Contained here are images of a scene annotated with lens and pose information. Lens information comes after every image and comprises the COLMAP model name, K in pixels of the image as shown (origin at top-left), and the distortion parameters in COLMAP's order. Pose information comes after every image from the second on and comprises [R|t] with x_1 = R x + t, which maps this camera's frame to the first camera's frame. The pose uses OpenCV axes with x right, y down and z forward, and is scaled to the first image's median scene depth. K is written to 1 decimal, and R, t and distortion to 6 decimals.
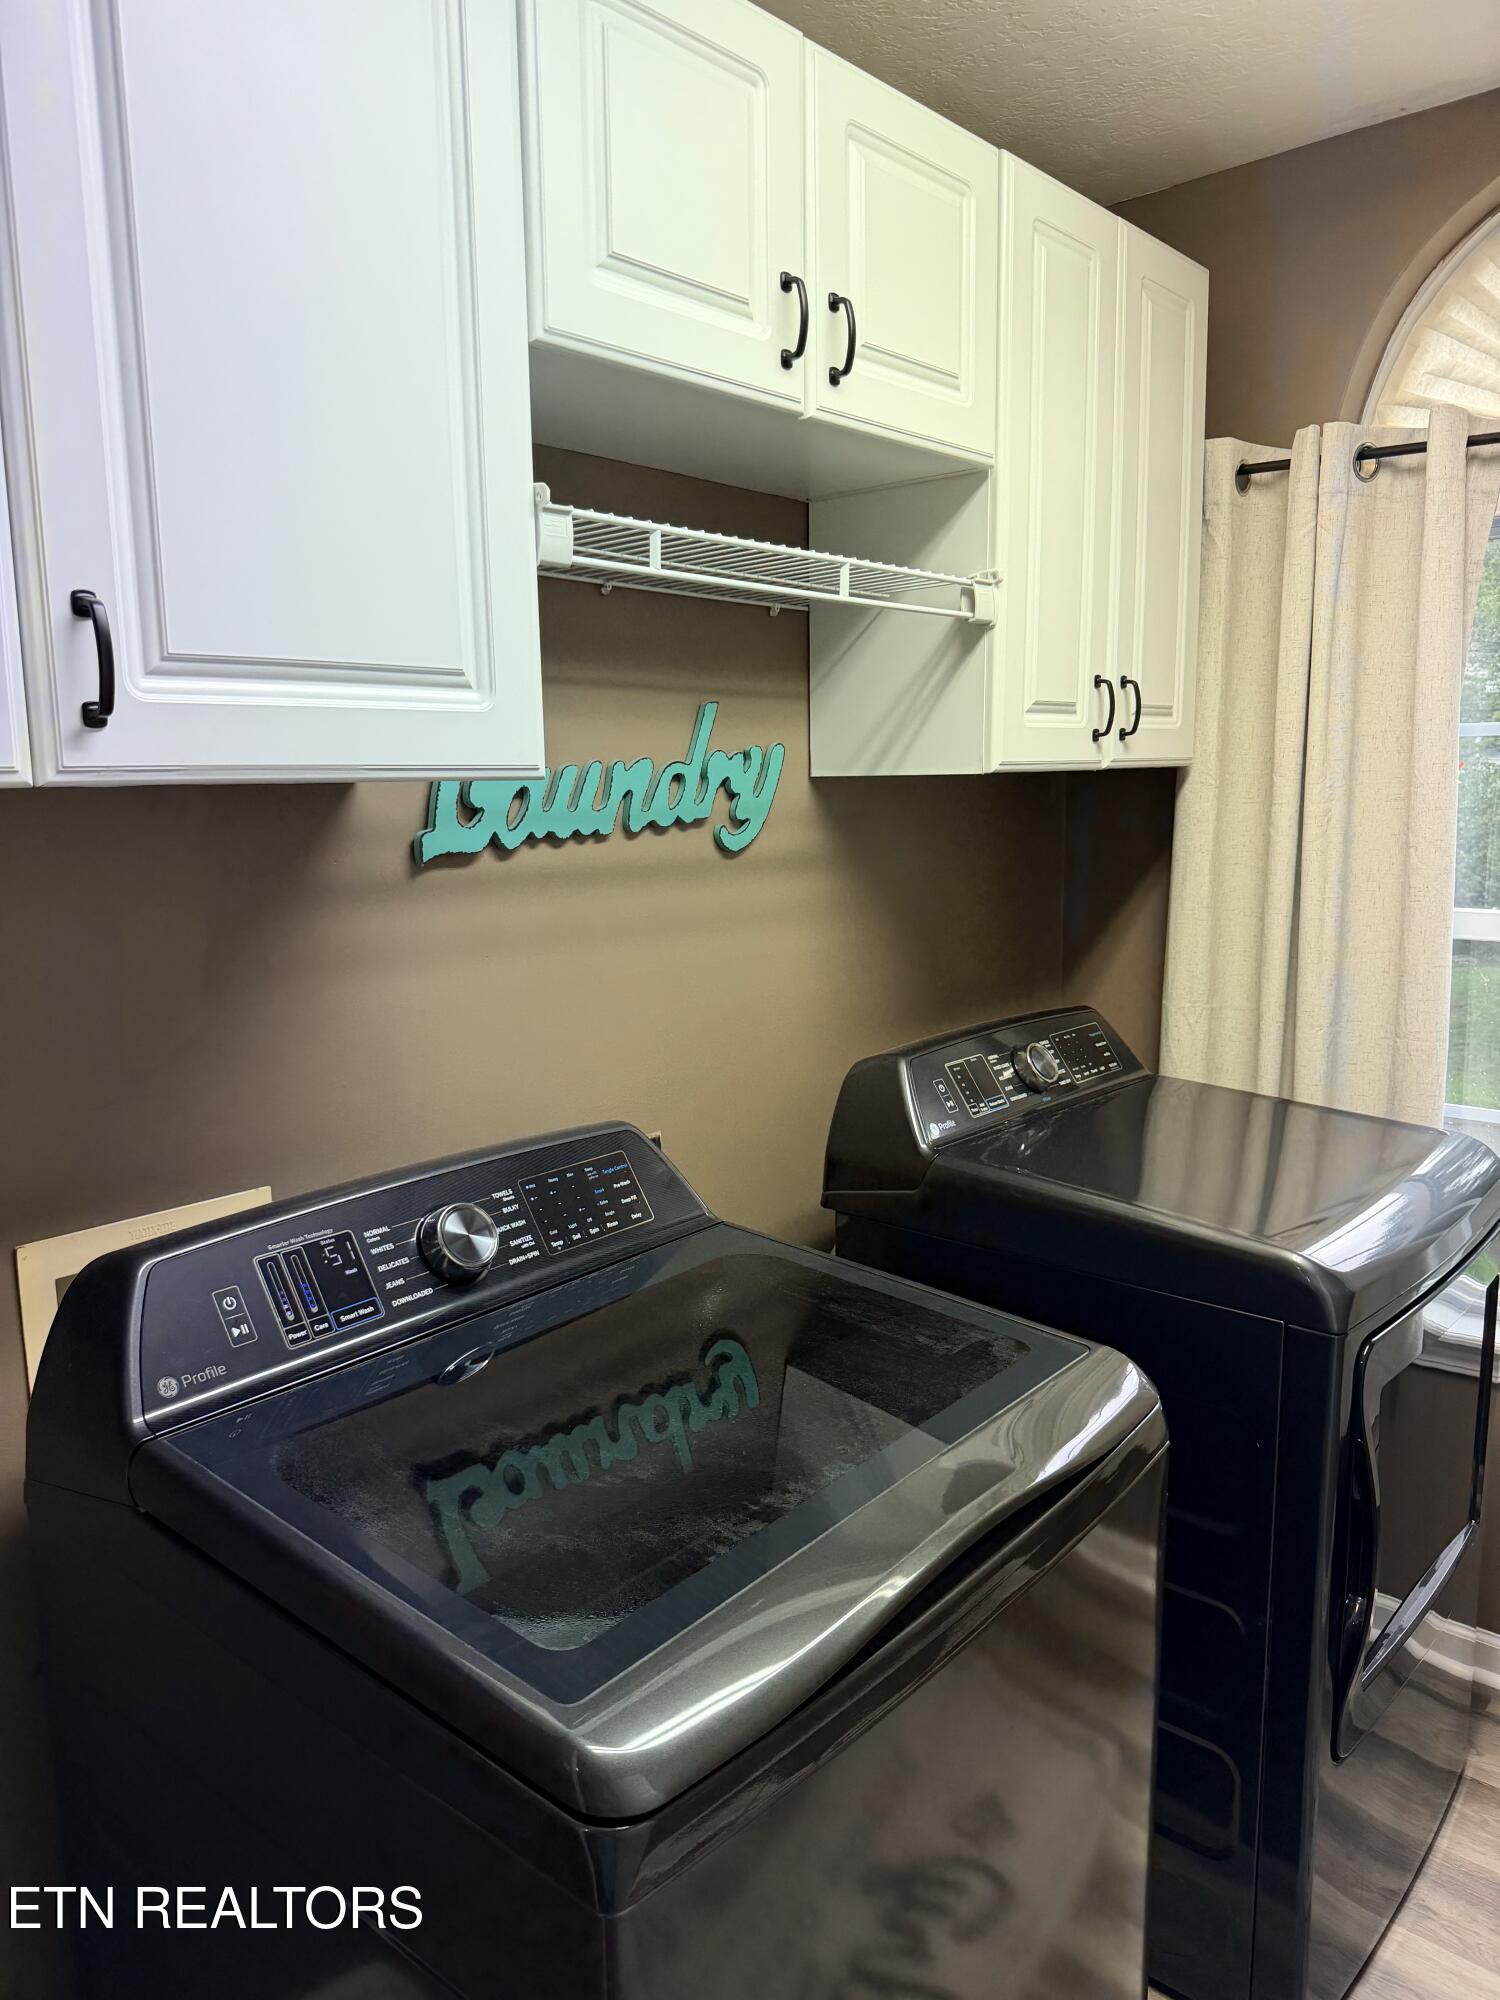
lens RADIAL K [[1548.3, 0, 639.2], [0, 1548.3, 1051.5], [0, 0, 1]] dist [0.066658, -0.104448]
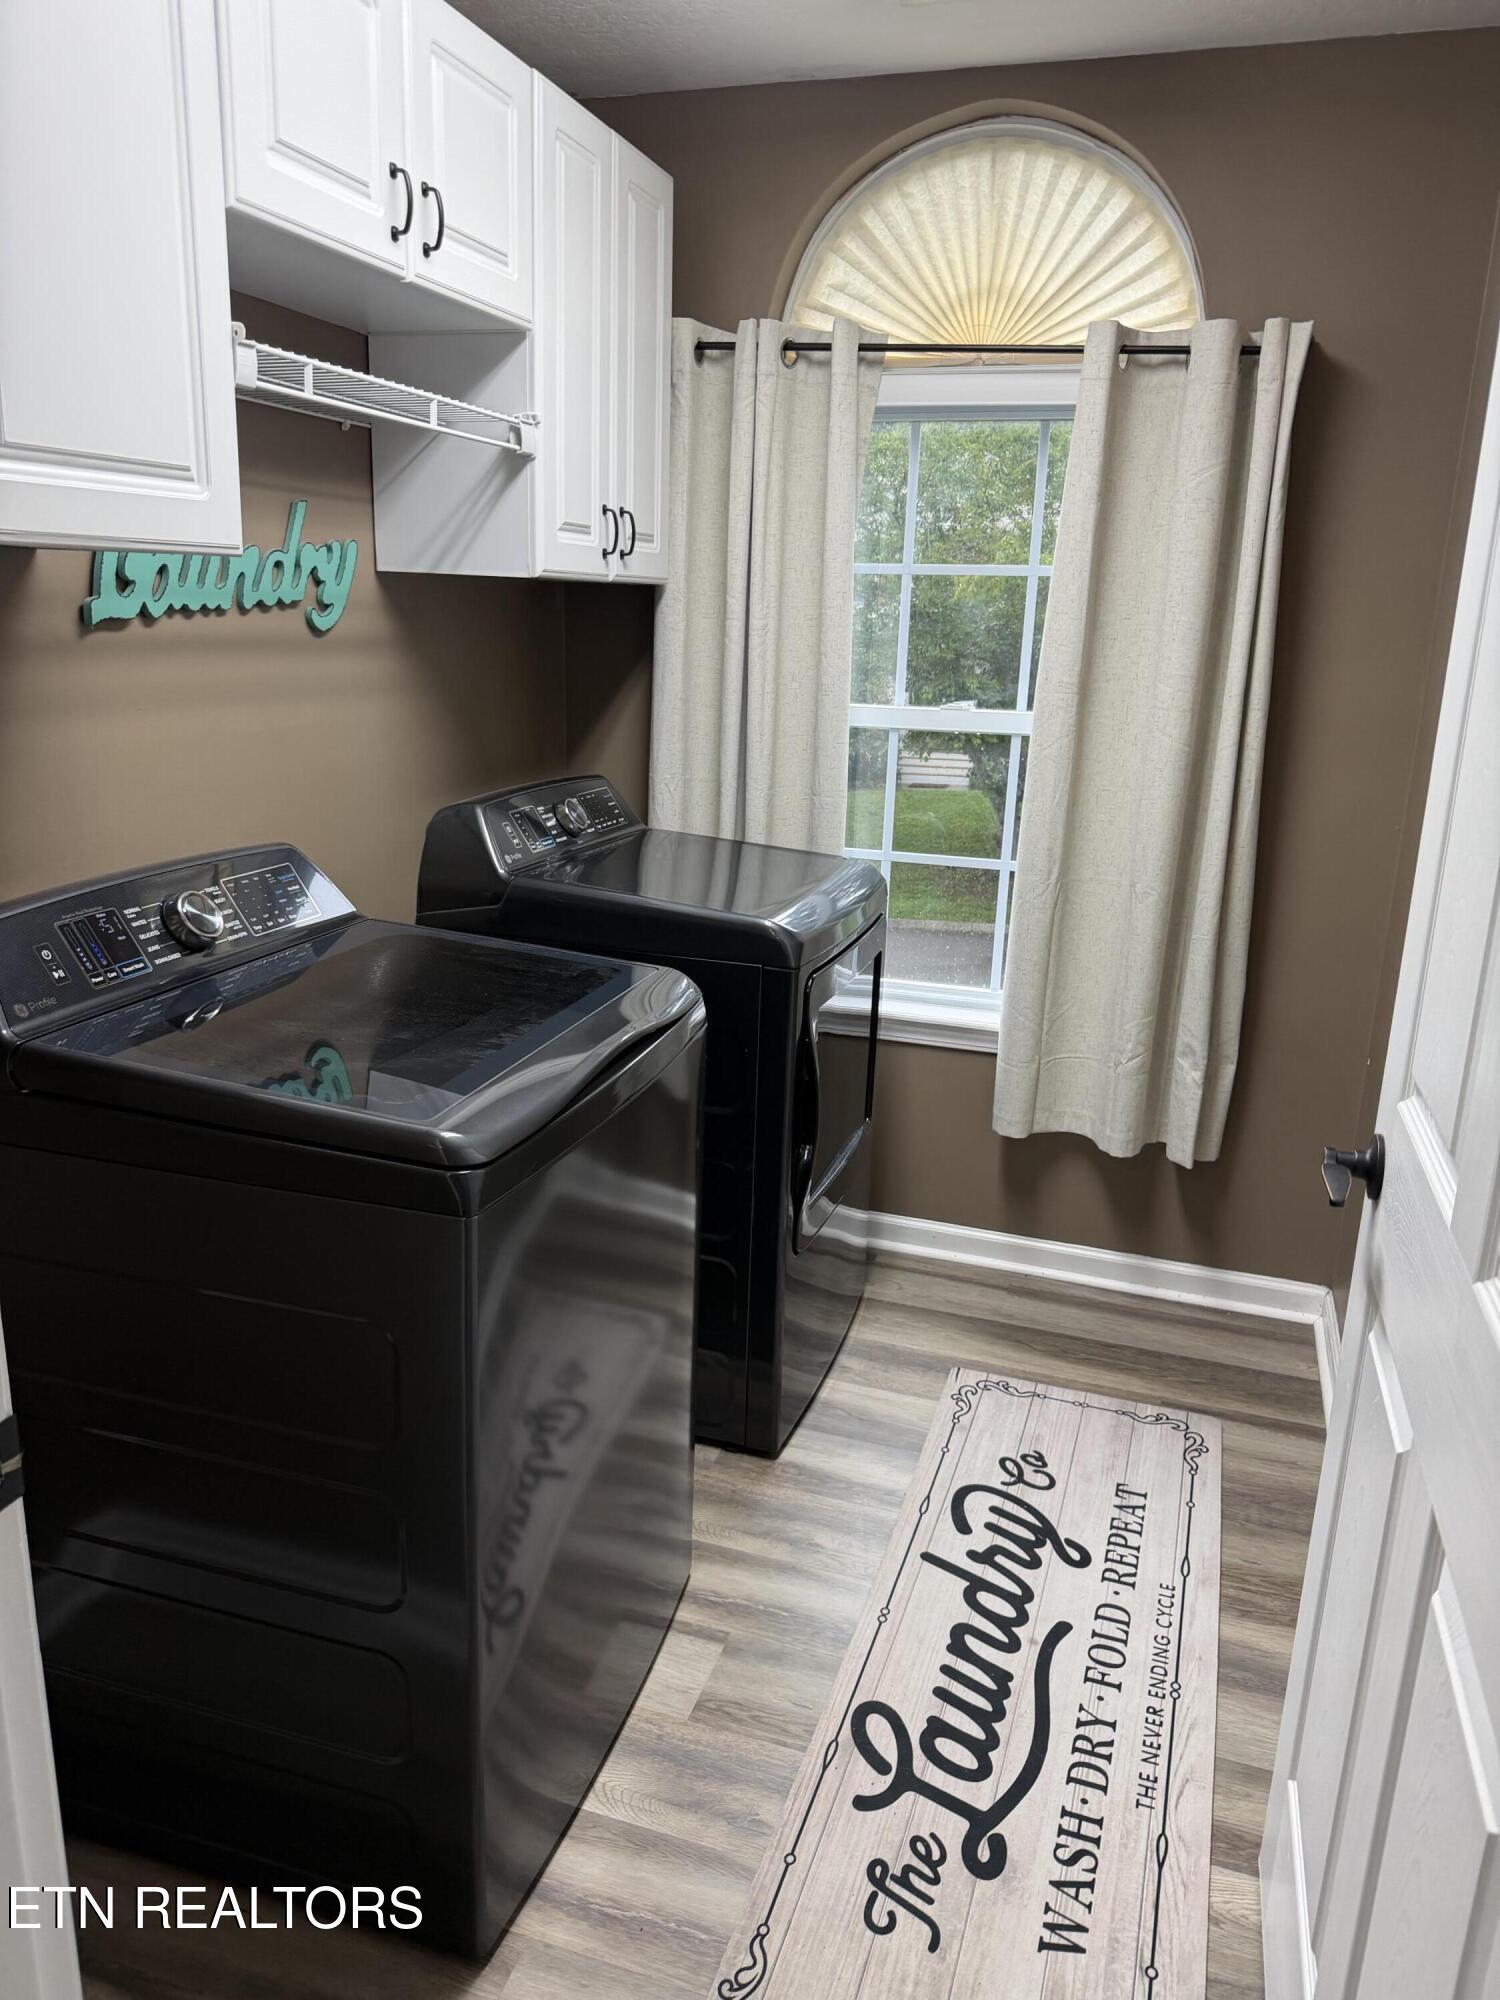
lens RADIAL K [[1406.6, 0, 750.0], [0, 1406.6, 1000.0], [0, 0, 1]] dist [0.002536, -0.018254]
pose [[0.914308, -0.059252, 0.400663, -0.094275], [0.013841, 0.993234, 0.115300, 0.034070], [-0.404784, -0.099874, 0.908942, -0.151057]]
